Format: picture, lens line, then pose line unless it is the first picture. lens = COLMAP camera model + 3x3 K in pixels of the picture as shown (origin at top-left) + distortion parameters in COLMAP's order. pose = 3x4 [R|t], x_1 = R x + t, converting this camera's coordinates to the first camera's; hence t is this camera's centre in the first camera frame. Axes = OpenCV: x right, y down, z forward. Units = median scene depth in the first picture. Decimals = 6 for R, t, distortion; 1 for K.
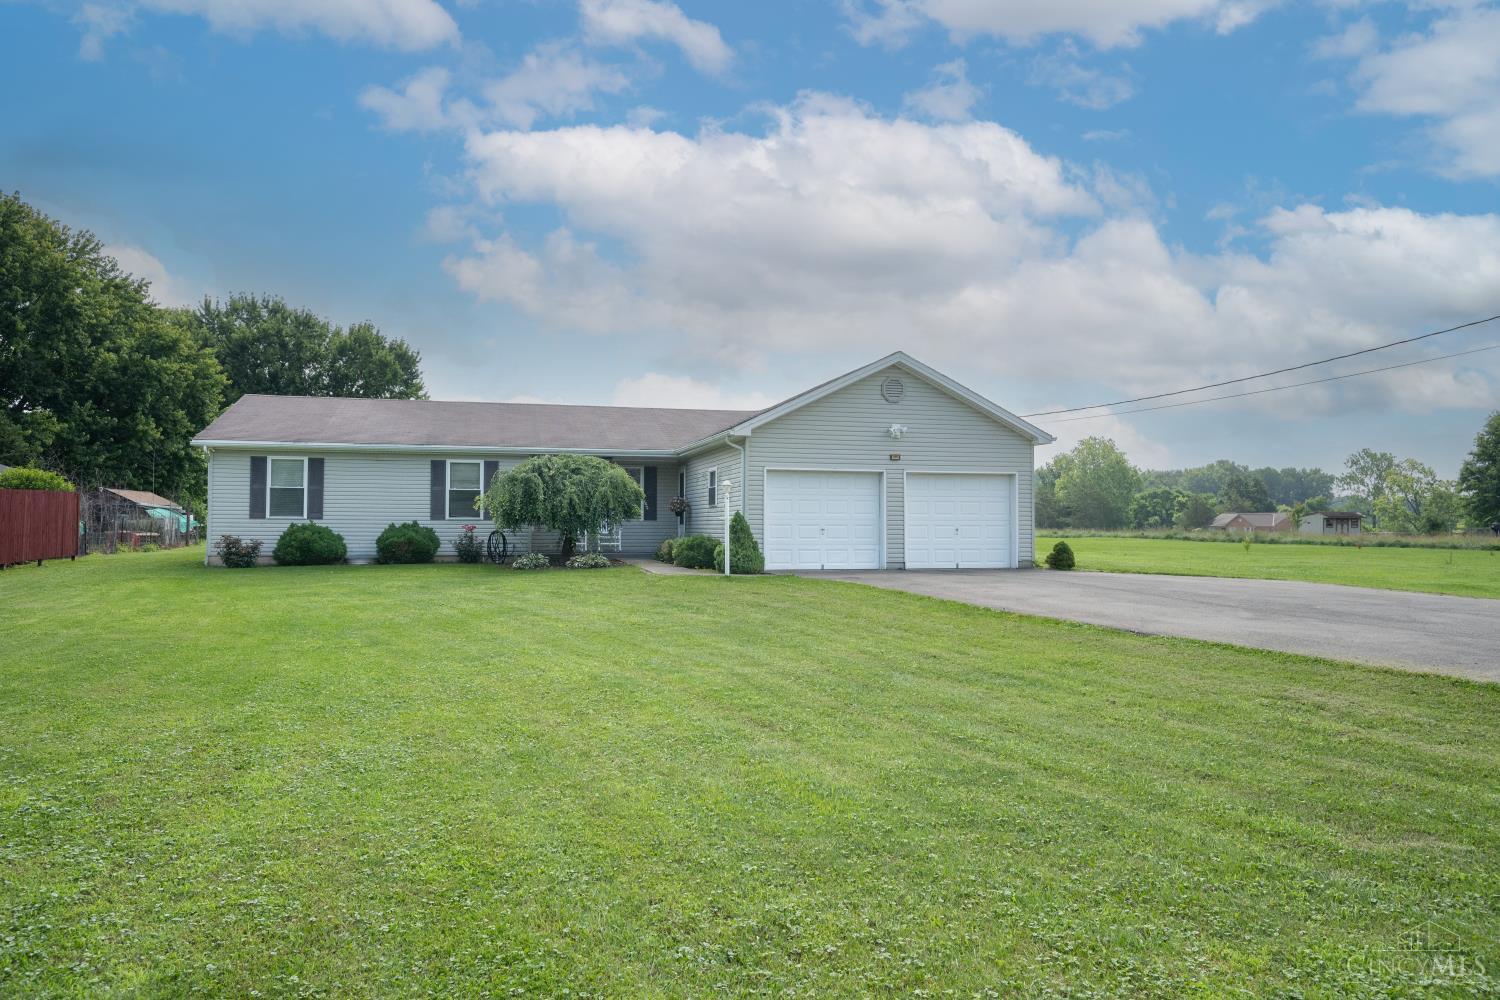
lens RADIAL K [[1064.6, 0, 750.0], [0, 1064.6, 500.0], [0, 0, 1]] dist [-0.001668, 0.000051]
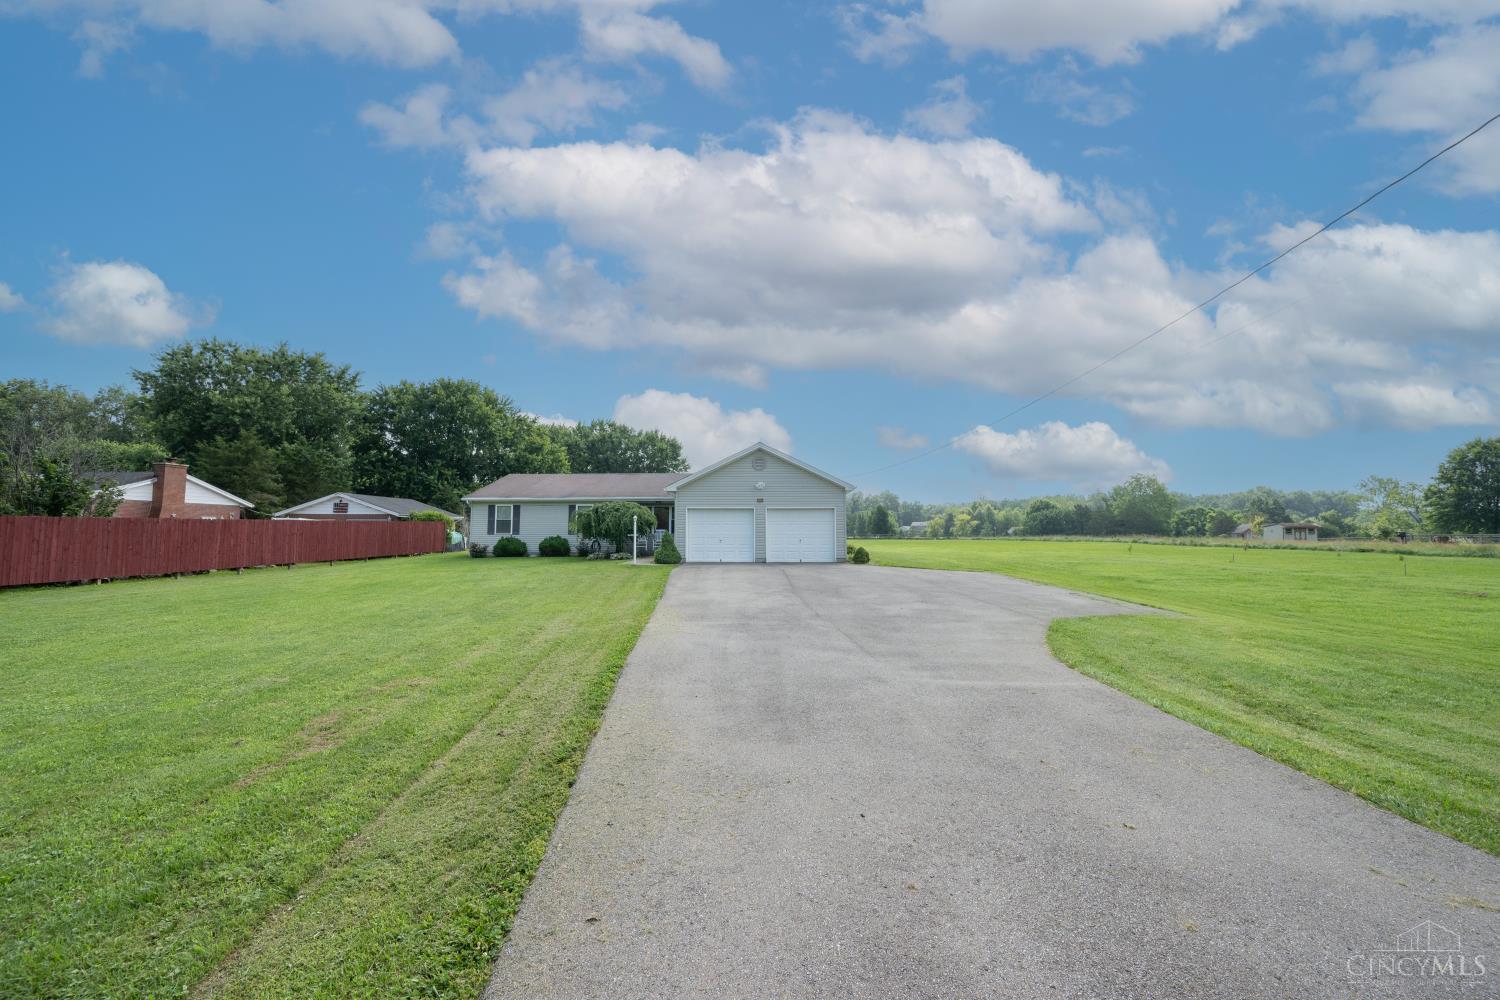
lens RADIAL K [[623.0, 0, 741.5], [0, 623.0, 486.8], [0, 0, 1]] dist [0.000555, -0.000003]
pose [[0.949919, -0.026515, -0.311369, 0.381258], [0.010902, 0.998599, -0.051778, -0.007055], [0.312306, 0.045790, 0.948877, -0.016459]]
